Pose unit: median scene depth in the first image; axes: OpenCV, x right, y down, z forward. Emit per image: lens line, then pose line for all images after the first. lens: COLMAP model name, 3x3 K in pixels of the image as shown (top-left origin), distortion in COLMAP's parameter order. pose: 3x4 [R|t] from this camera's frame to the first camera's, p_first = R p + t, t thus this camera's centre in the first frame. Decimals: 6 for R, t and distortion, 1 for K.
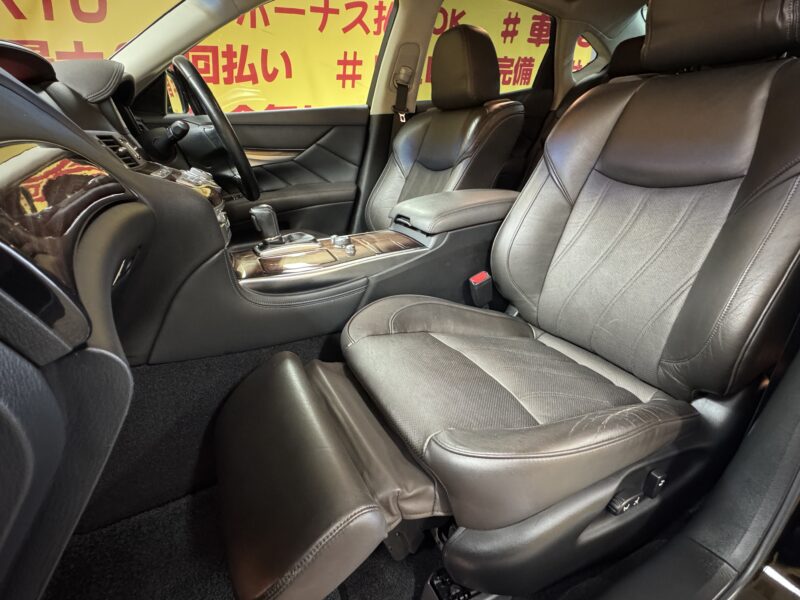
lens RADIAL K [[435.1, 0, 393.8], [0, 435.1, 296.3], [0, 0, 1]] dist [0.004519, -0.001163]
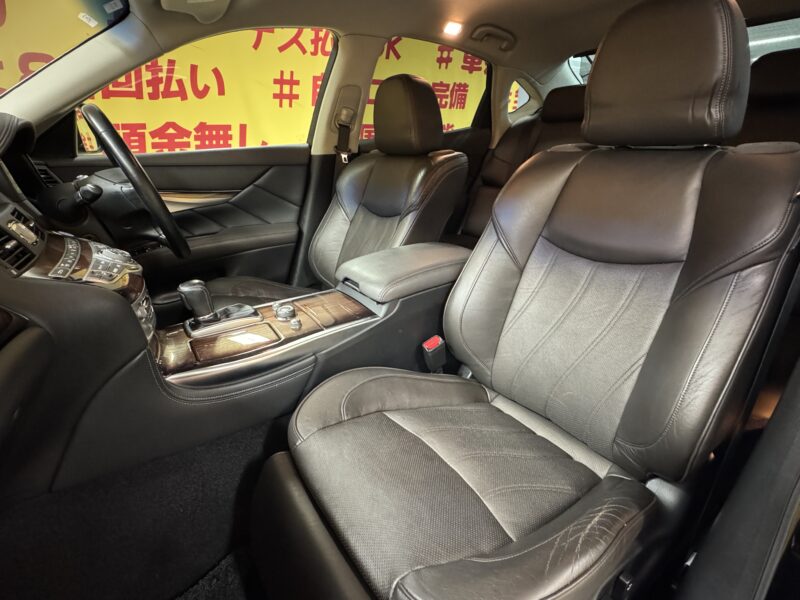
lens RADIAL K [[435.1, 0, 403.1], [0, 435.1, 296.9], [0, 0, 1]] dist [0.004519, -0.001163]
pose [[0.988480, -0.028972, 0.148552, -0.009143], [0.033078, 0.999134, -0.025248, -0.124316], [-0.147691, 0.029871, 0.988582, 0.049694]]
